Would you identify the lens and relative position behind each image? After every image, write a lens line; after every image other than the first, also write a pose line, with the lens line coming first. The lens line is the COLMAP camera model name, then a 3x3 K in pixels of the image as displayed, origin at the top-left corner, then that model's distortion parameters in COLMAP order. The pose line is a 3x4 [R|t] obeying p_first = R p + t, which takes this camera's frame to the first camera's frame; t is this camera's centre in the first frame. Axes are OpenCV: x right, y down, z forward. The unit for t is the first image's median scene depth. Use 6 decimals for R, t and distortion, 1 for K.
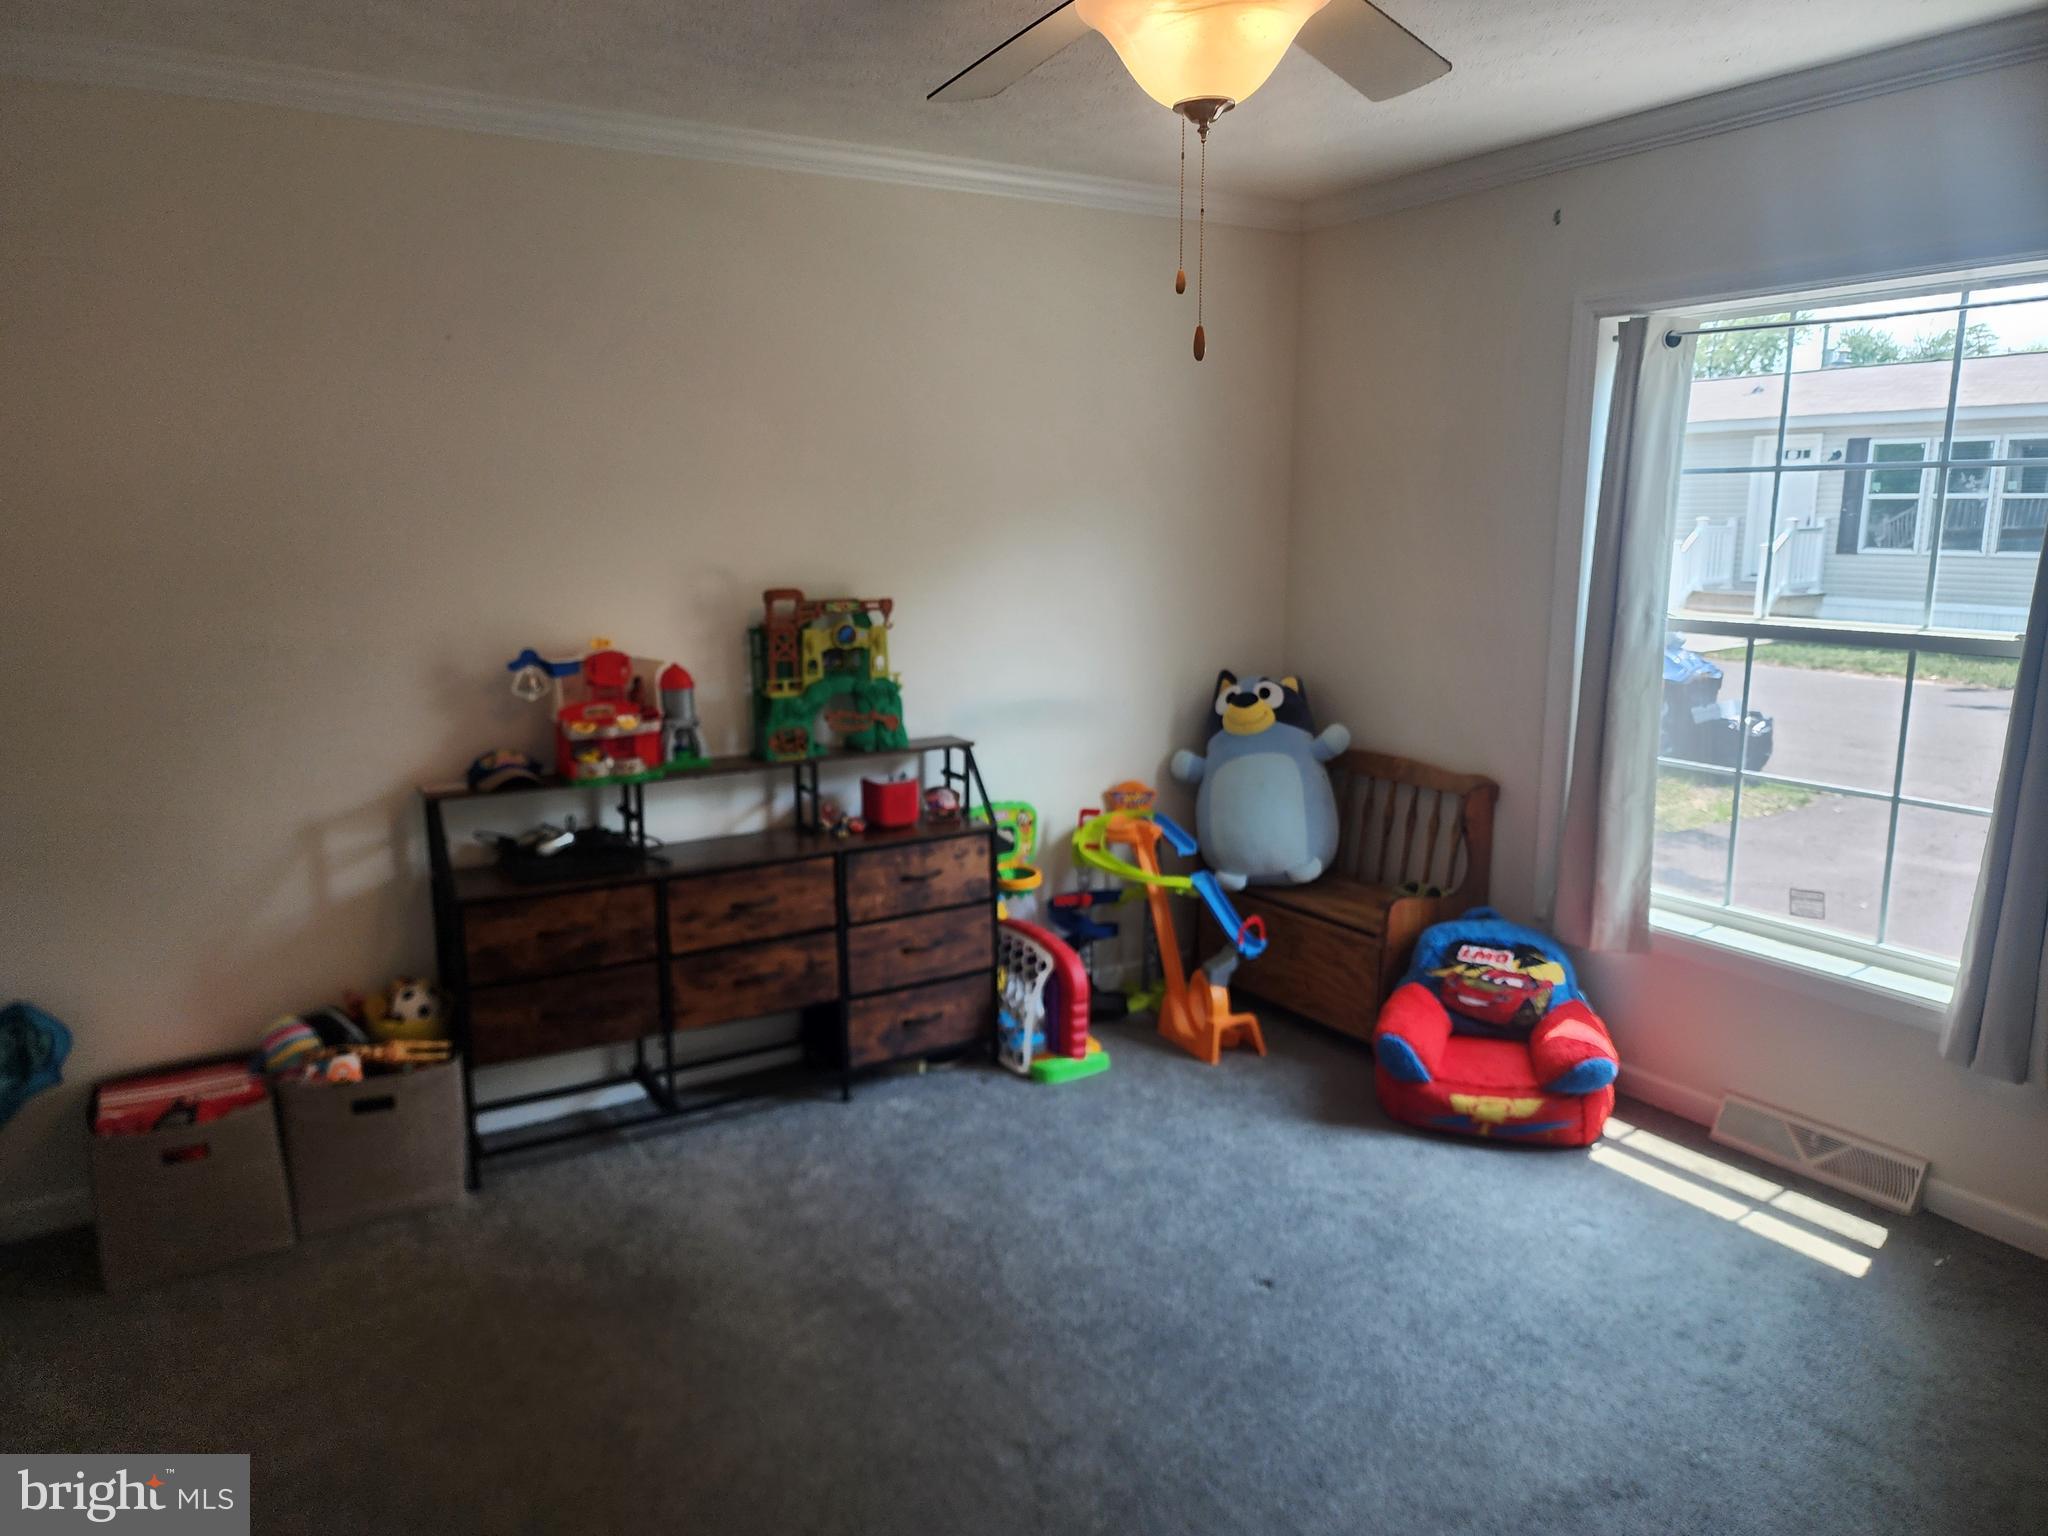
lens RADIAL K [[1385.6, 0, 1024.0], [0, 1385.6, 768.0], [0, 0, 1]] dist [0.079498, -0.075294]
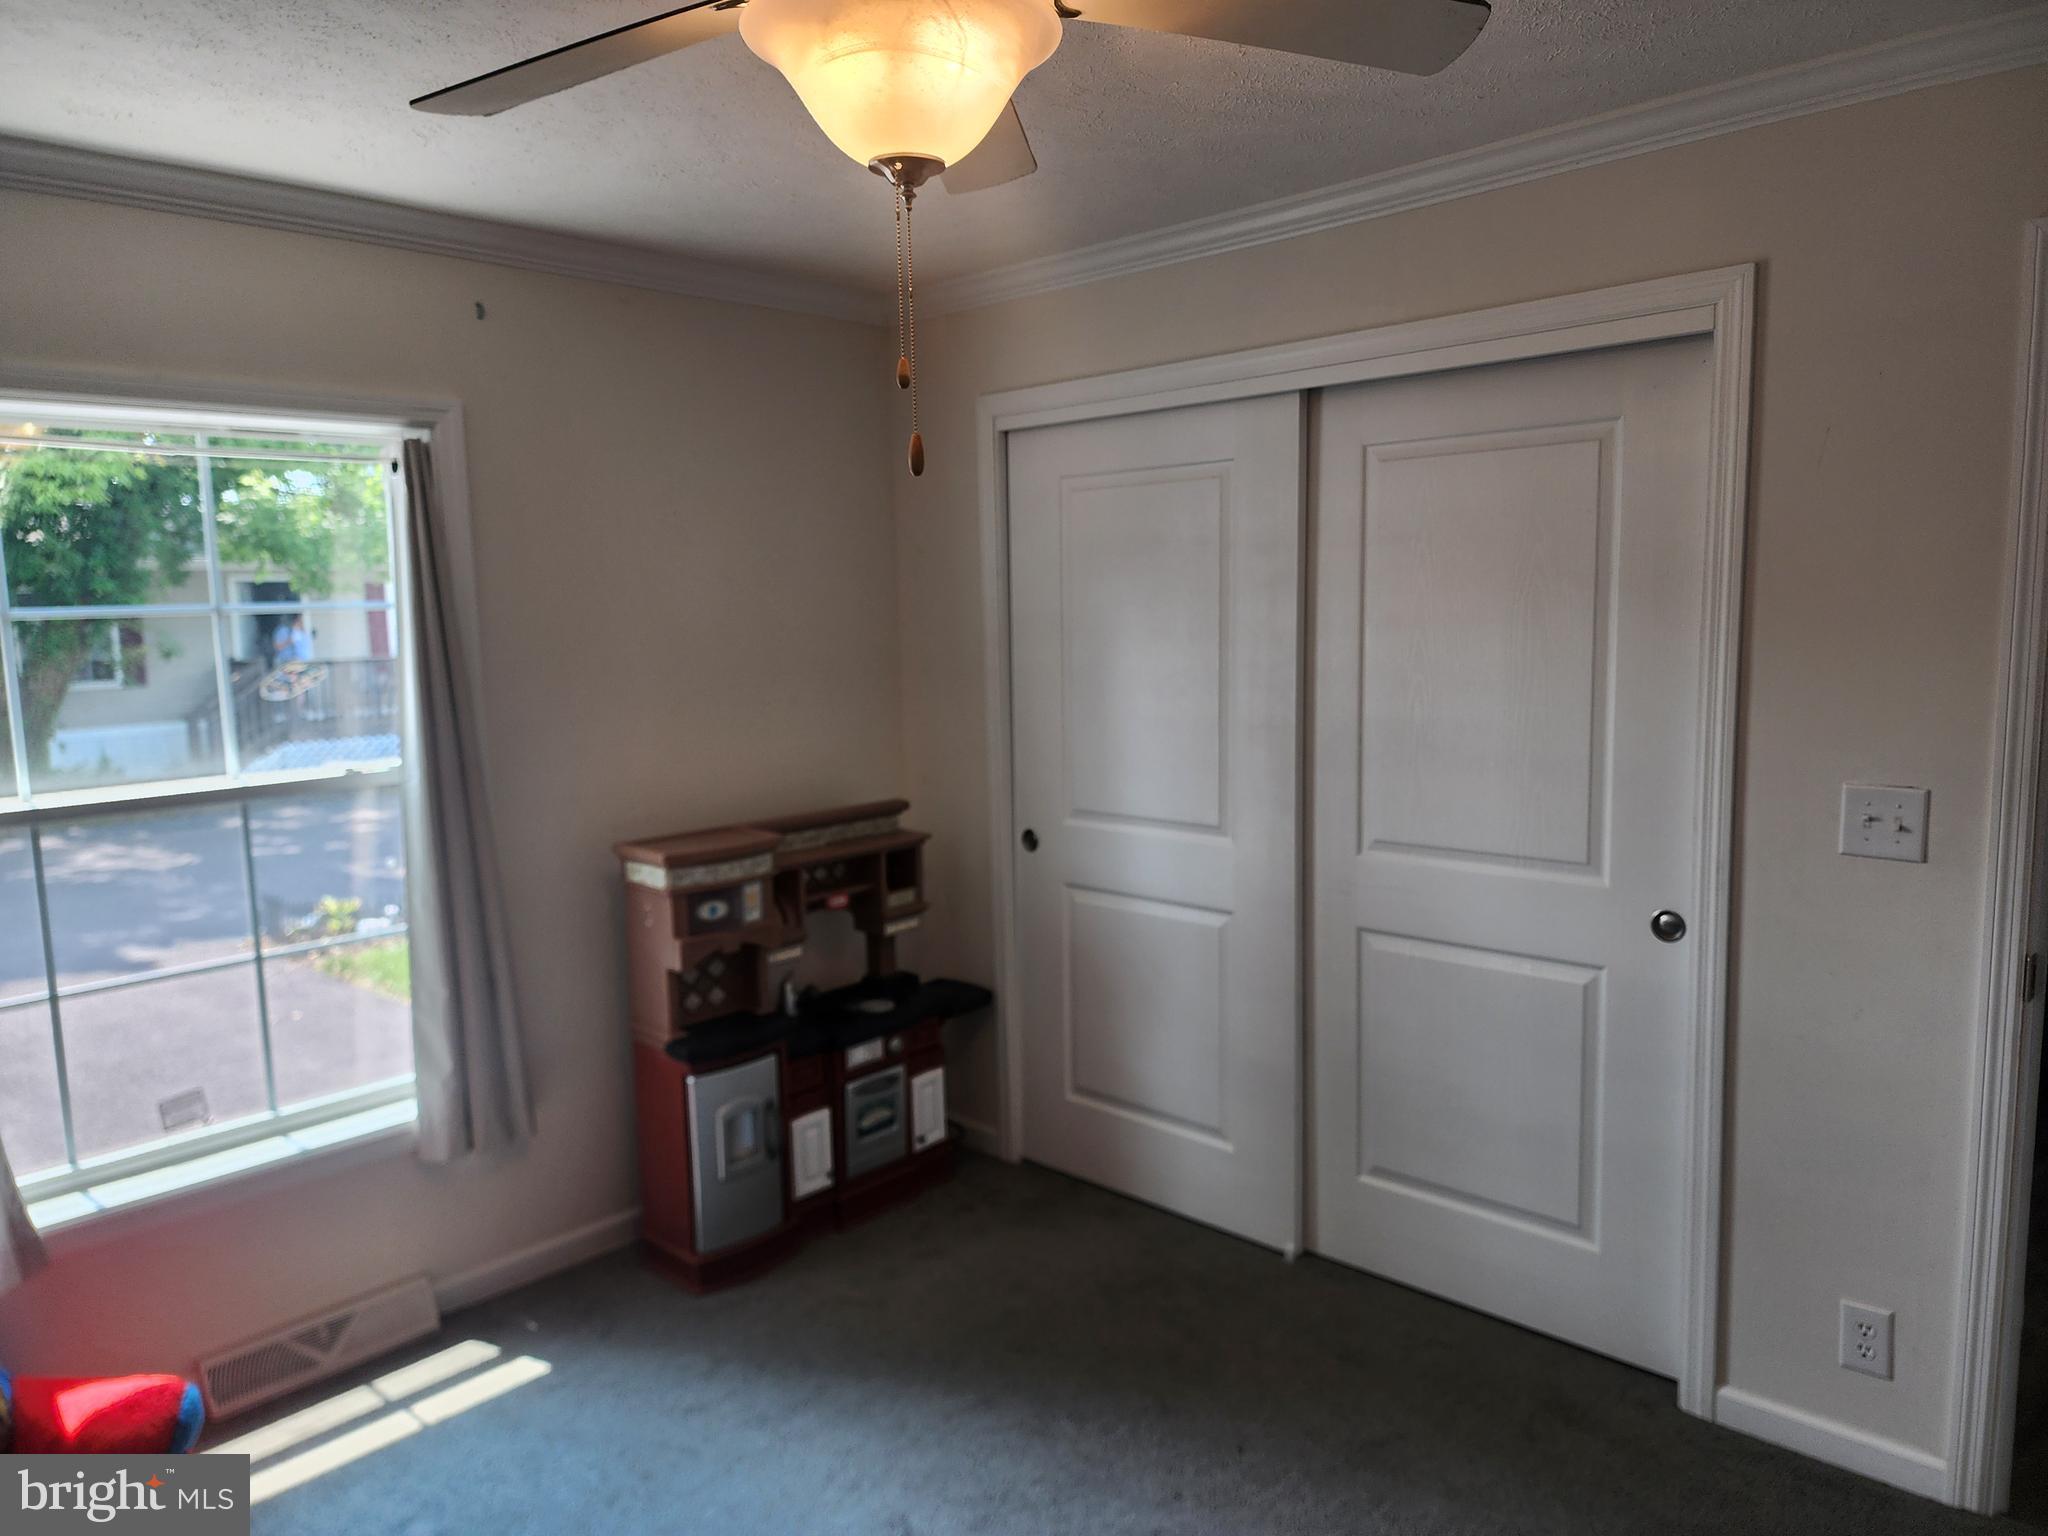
lens RADIAL K [[1385.6, 0, 1024.0], [0, 1385.6, 768.0], [0, 0, 1]] dist [0.079498, -0.075294]
pose [[-0.233017, -0.112028, 0.965998, -0.671552], [0.211470, 0.963735, 0.162776, -0.245867], [-0.949201, 0.242209, -0.200876, 1.132480]]
